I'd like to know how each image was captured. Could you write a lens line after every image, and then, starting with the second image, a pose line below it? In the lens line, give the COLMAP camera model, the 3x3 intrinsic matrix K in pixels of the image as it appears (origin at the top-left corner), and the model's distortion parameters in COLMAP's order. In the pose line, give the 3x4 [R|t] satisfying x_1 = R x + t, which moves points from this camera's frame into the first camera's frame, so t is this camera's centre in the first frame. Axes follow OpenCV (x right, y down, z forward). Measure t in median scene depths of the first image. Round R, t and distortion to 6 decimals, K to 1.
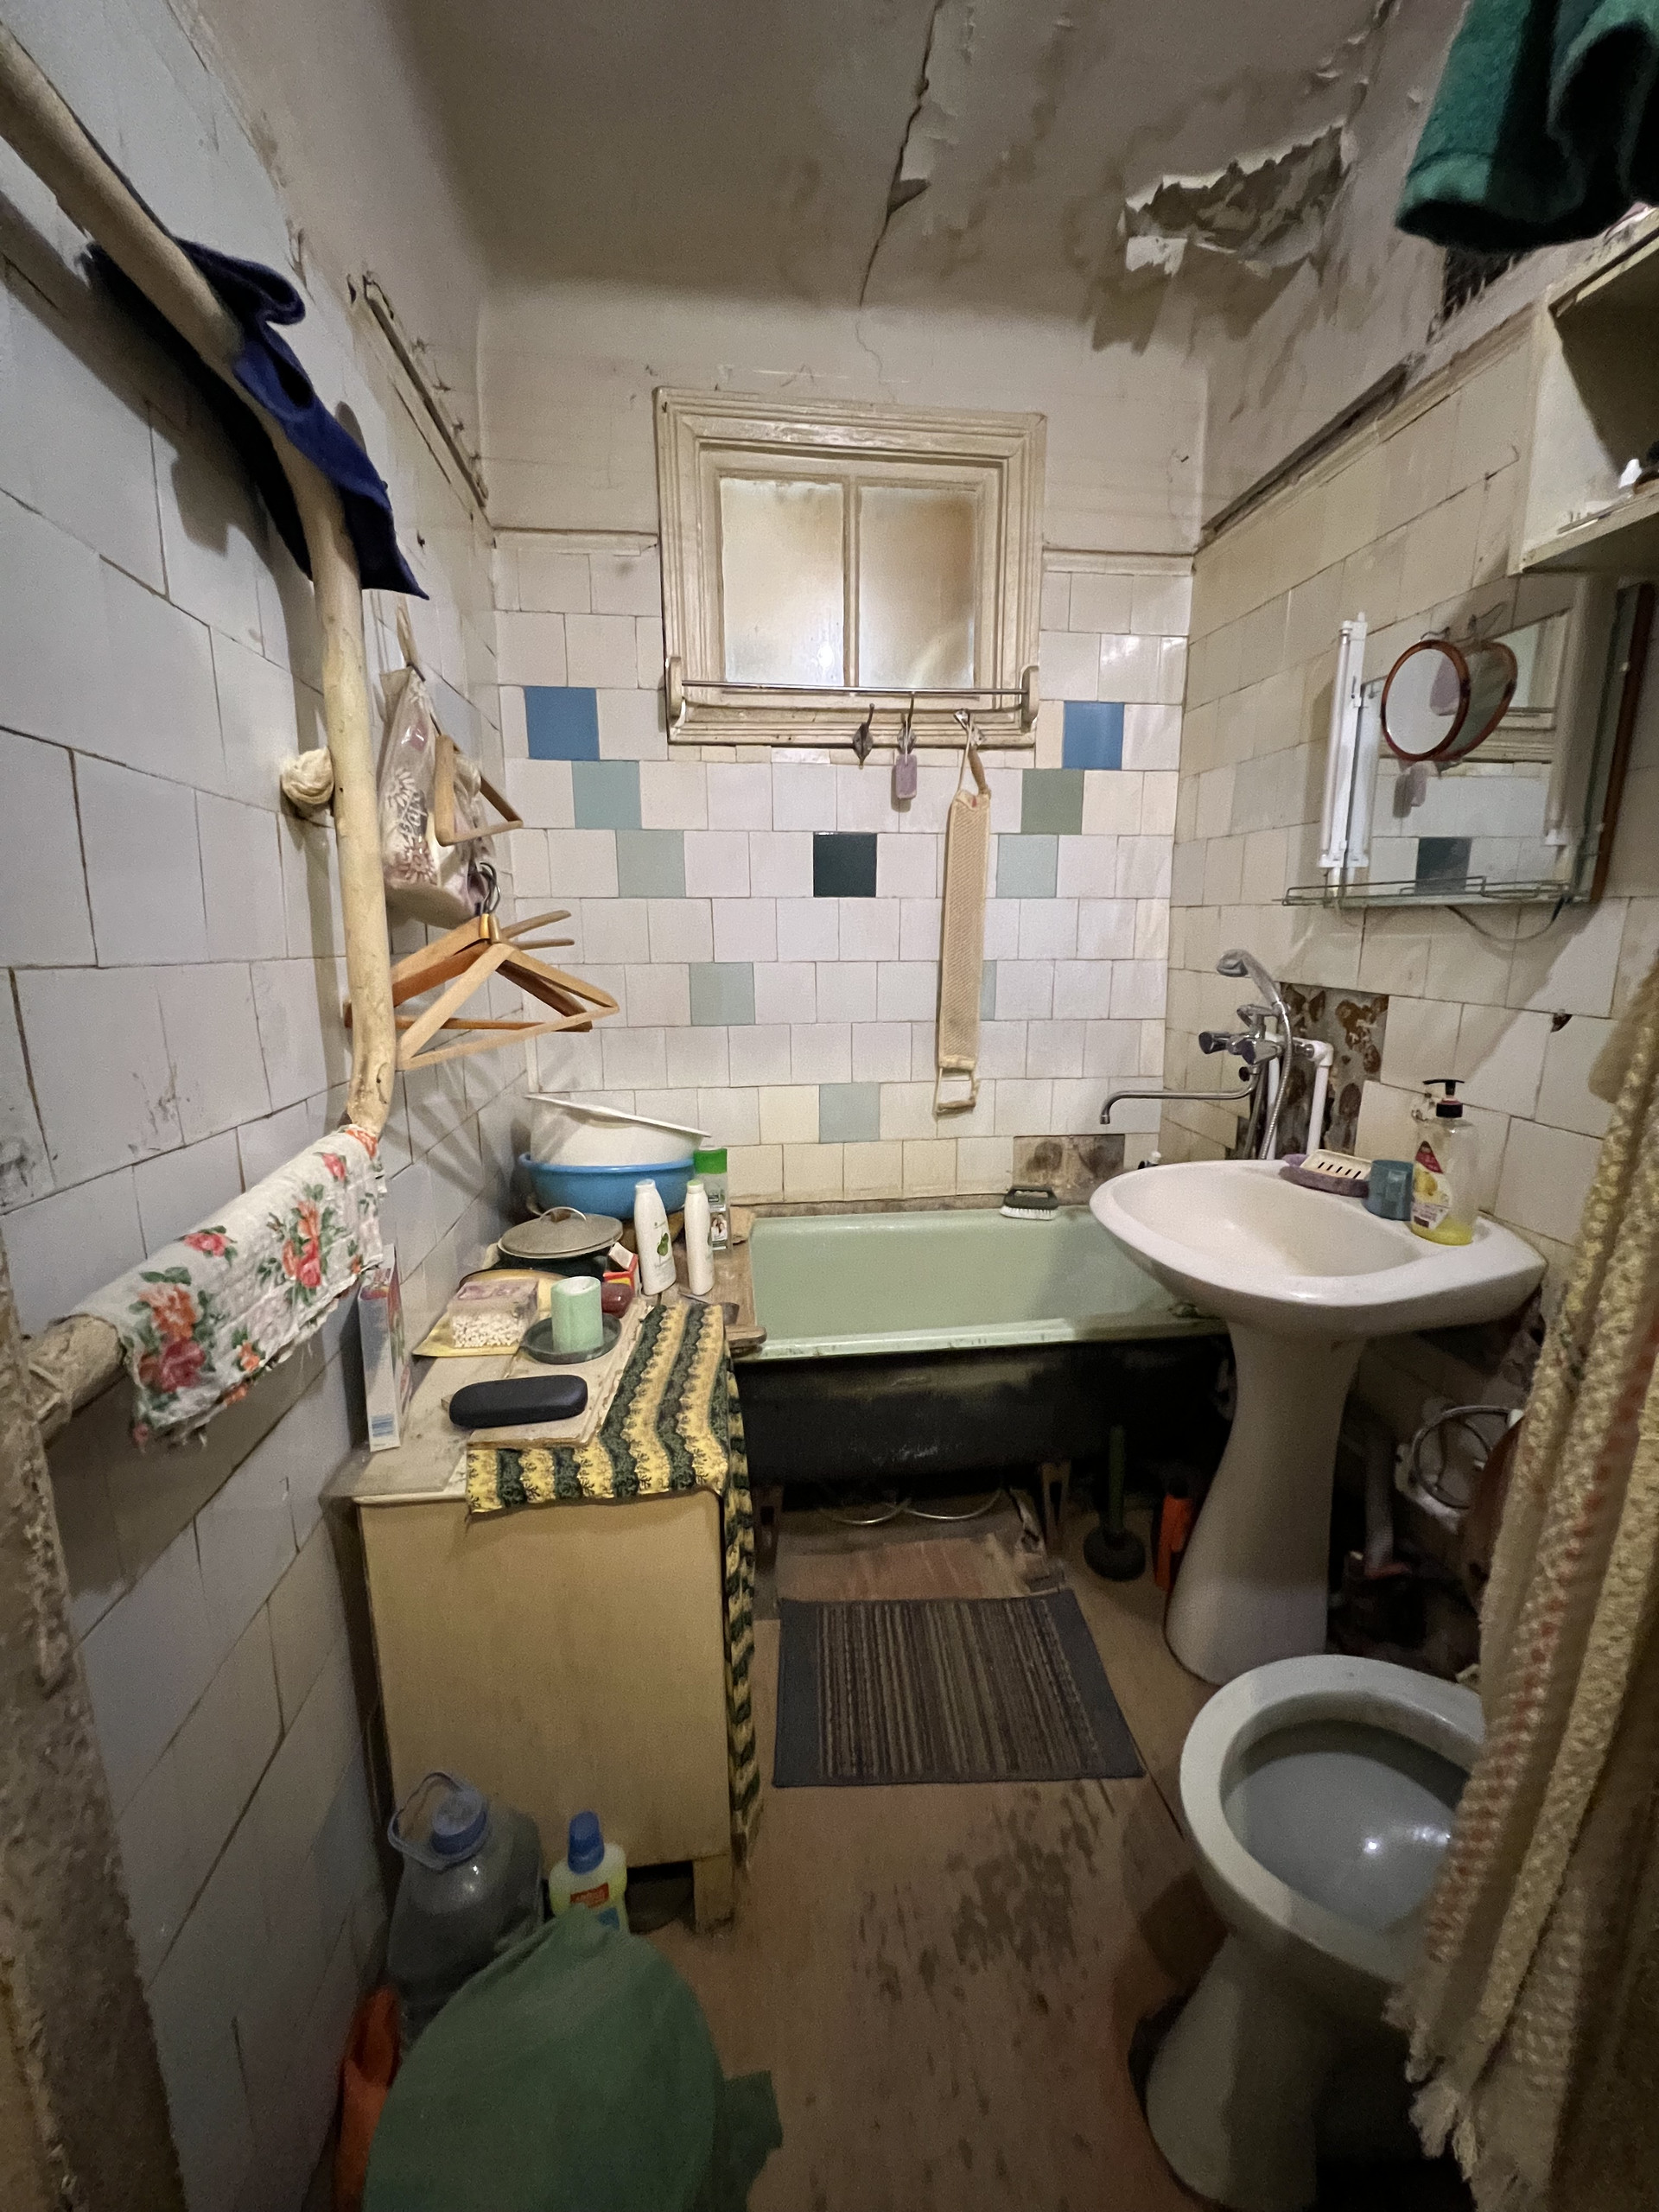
lens RADIAL K [[889.7, 0, 829.5], [0, 889.7, 1100.1], [0, 0, 1]] dist [-0.003506, 0.000730]
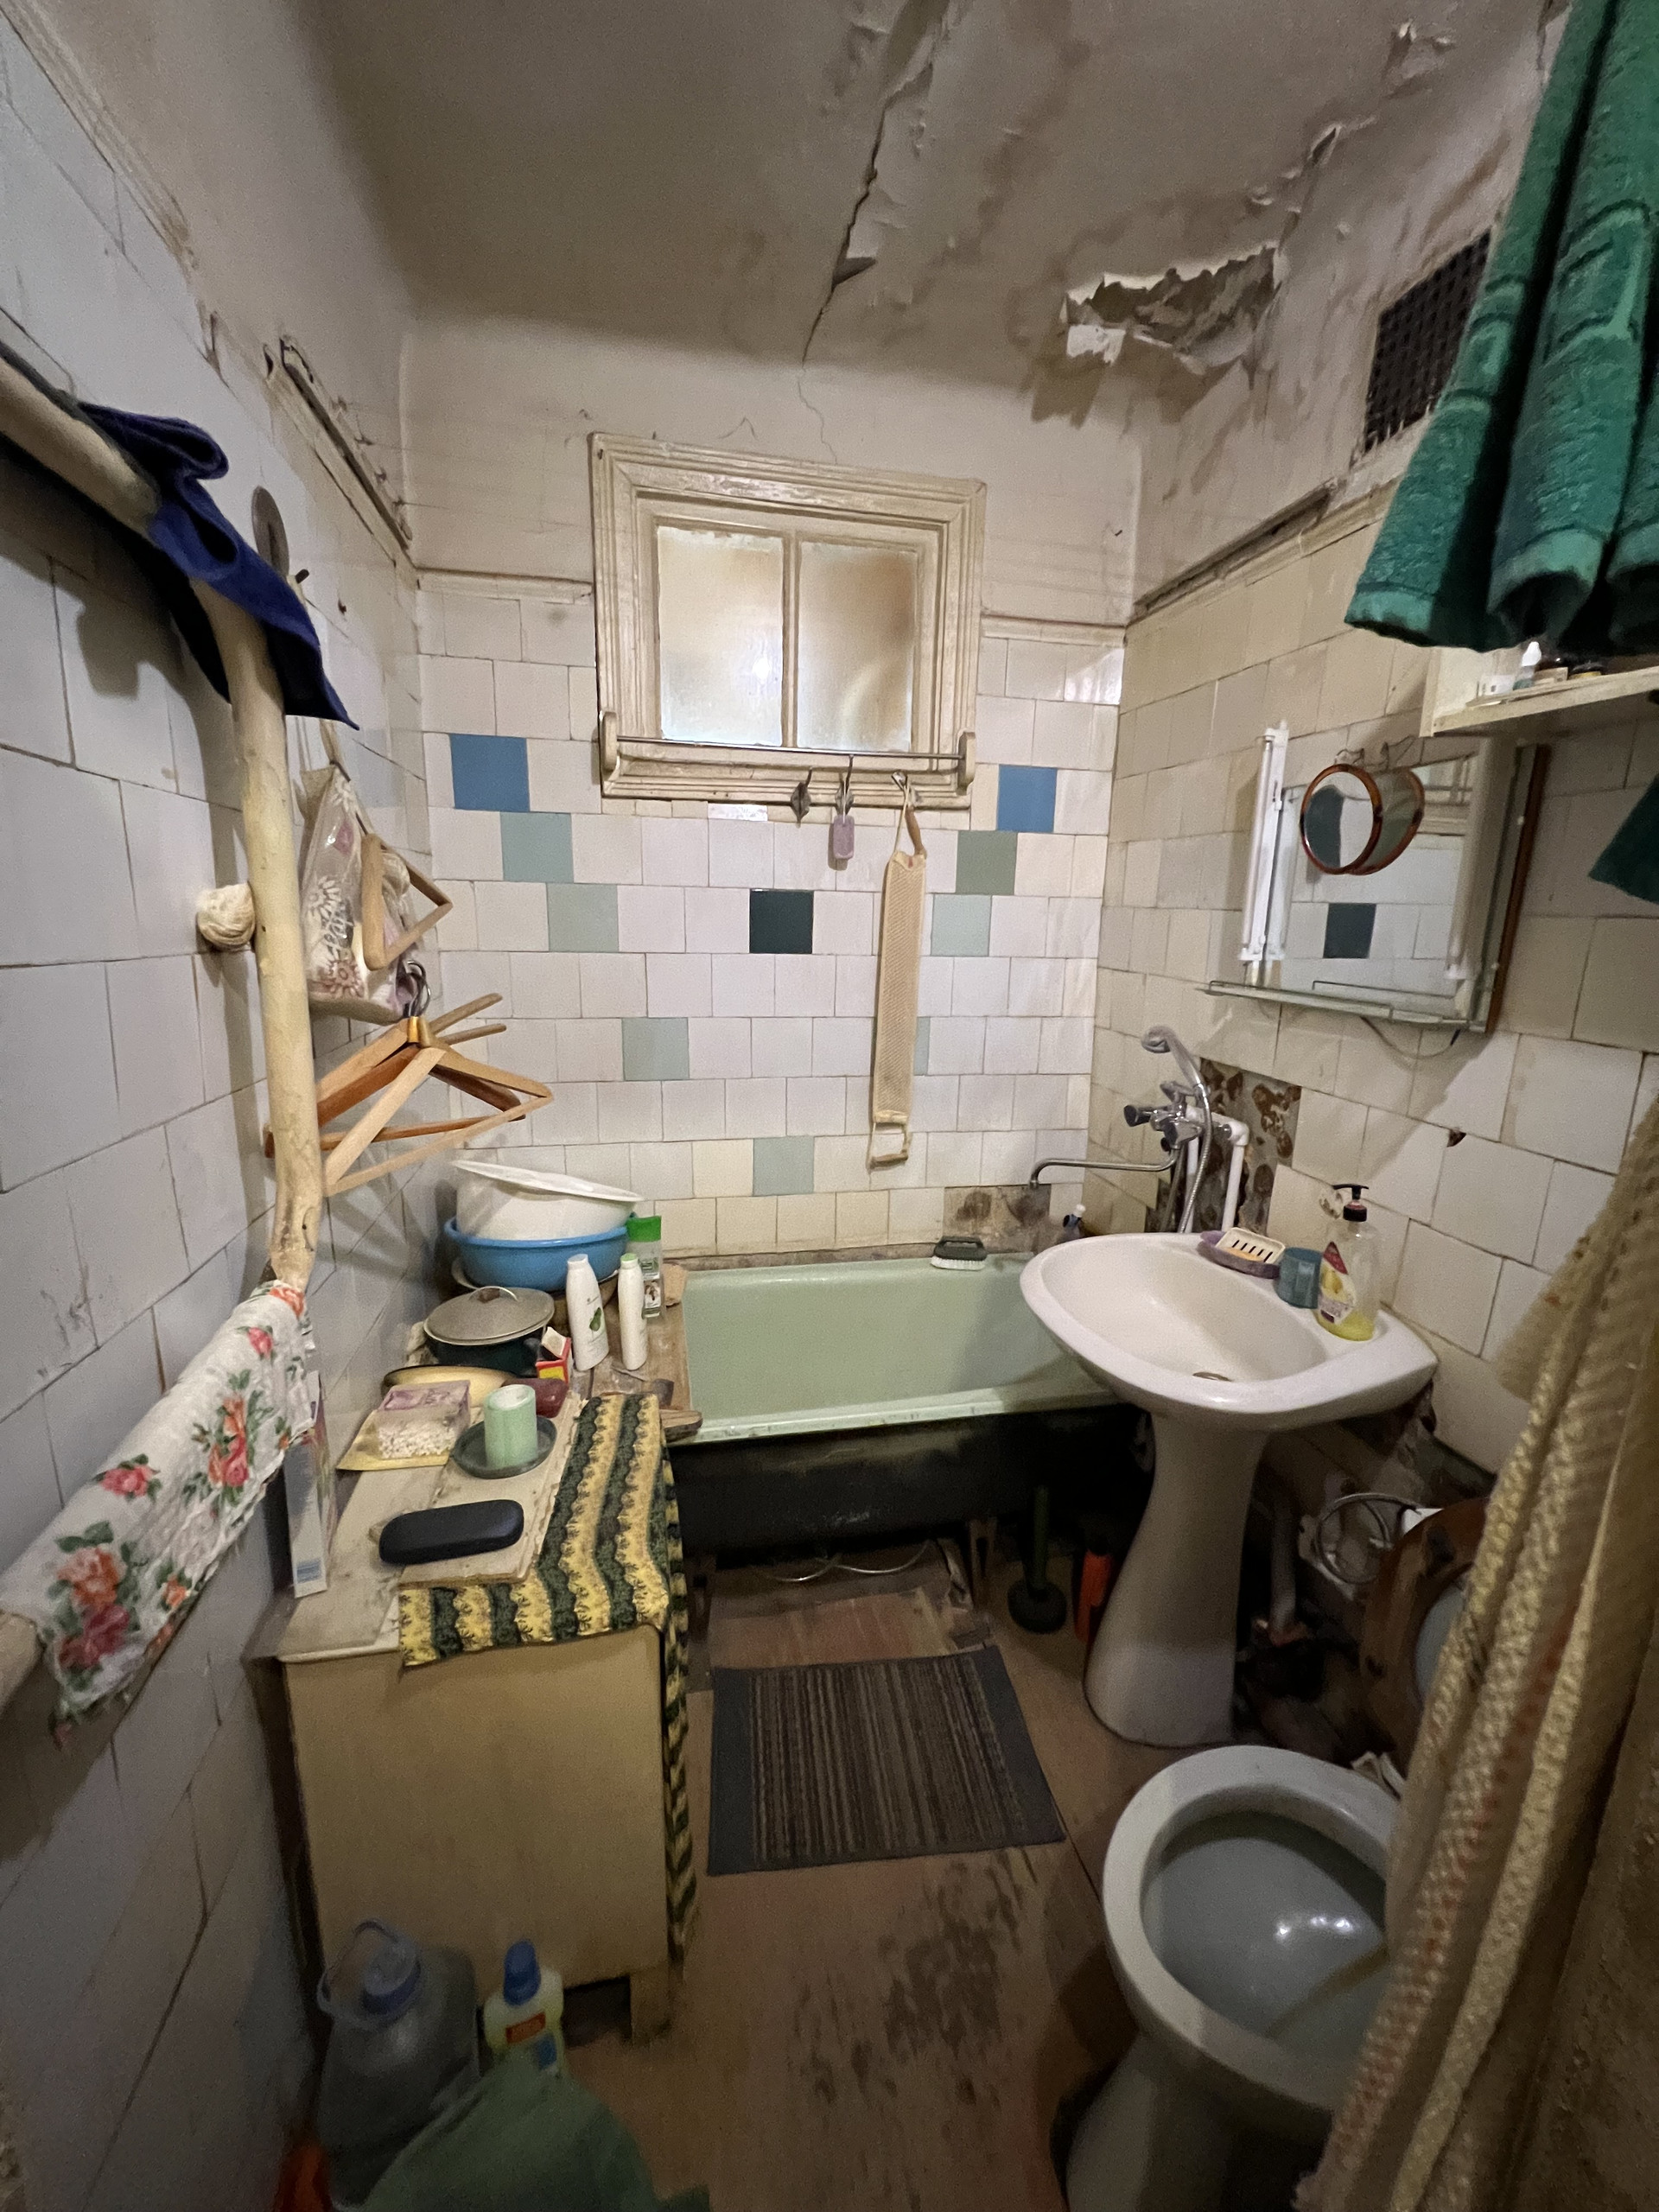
lens RADIAL K [[889.7, 0, 830.5], [0, 889.7, 1102.8], [0, 0, 1]] dist [-0.003506, 0.000730]
pose [[0.996447, 0.007333, 0.083907, -0.015634], [-0.008957, 0.999779, 0.018996, -0.129735], [-0.083749, -0.019680, 0.996293, -0.002054]]
